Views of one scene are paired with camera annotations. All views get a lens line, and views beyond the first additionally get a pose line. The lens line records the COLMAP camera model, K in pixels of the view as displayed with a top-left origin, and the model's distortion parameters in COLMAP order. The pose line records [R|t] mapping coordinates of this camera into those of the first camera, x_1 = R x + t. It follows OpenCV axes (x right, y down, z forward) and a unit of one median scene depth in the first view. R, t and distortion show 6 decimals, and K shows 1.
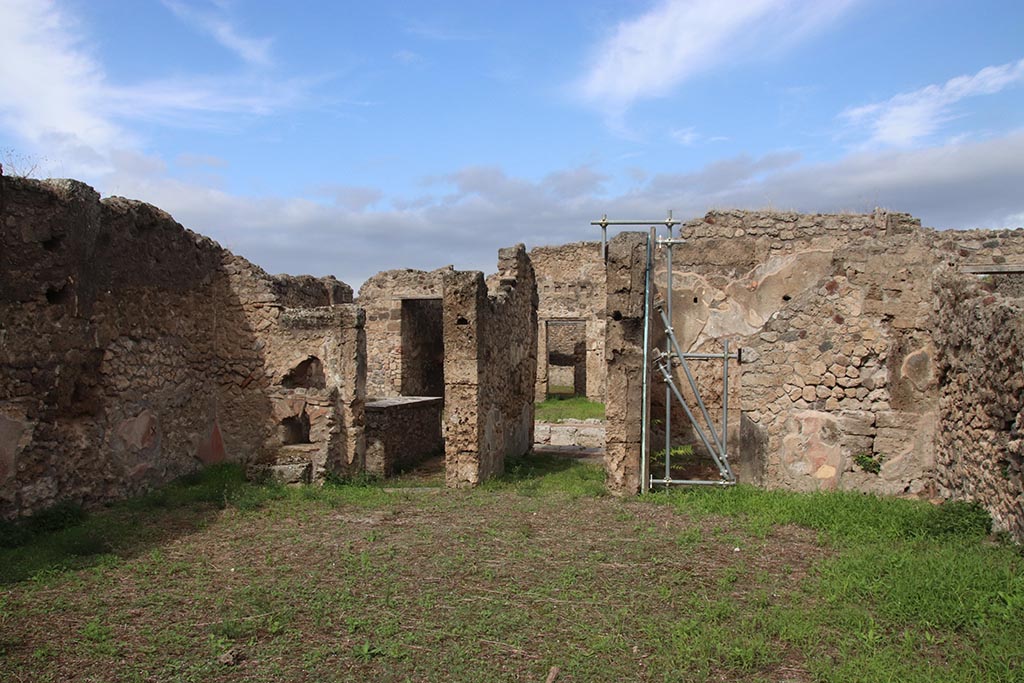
lens RADIAL K [[854.7, 0, 513.3], [0, 854.7, 348.4], [0, 0, 1]] dist [-0.150333, 0.154292]
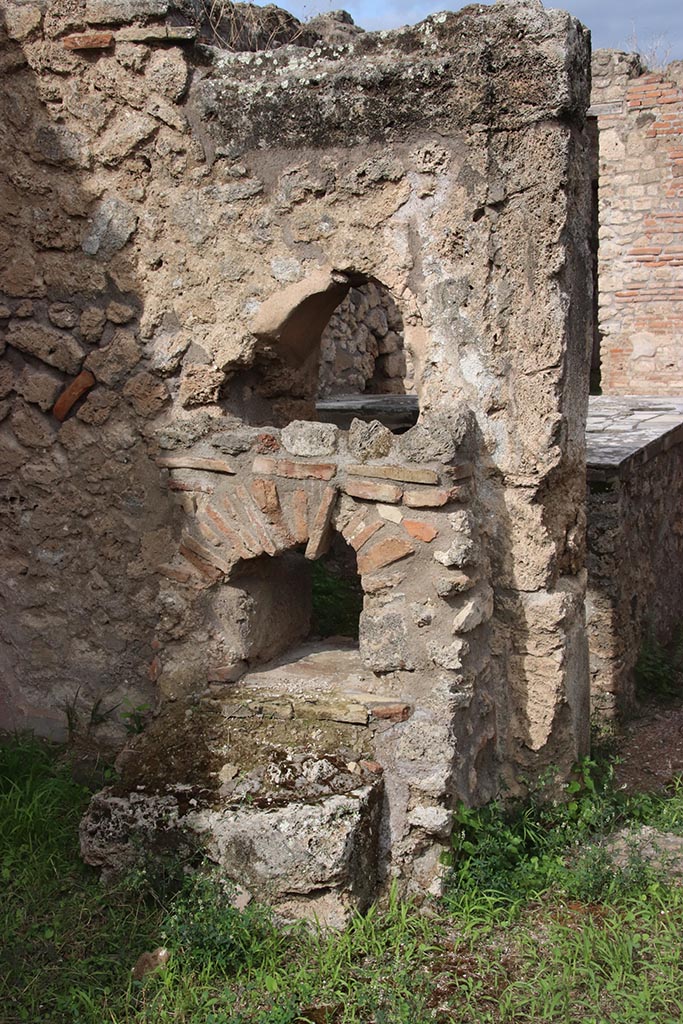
lens RADIAL K [[1417.1, 0, 341.5], [0, 1417.1, 512.0], [0, 0, 1]] dist [0.190891, 0.031555]
pose [[0.985478, -0.010891, -0.169456, -0.178984], [0.040264, 0.984468, 0.170885, 0.007113], [0.164963, -0.175226, 0.970610, 0.634826]]
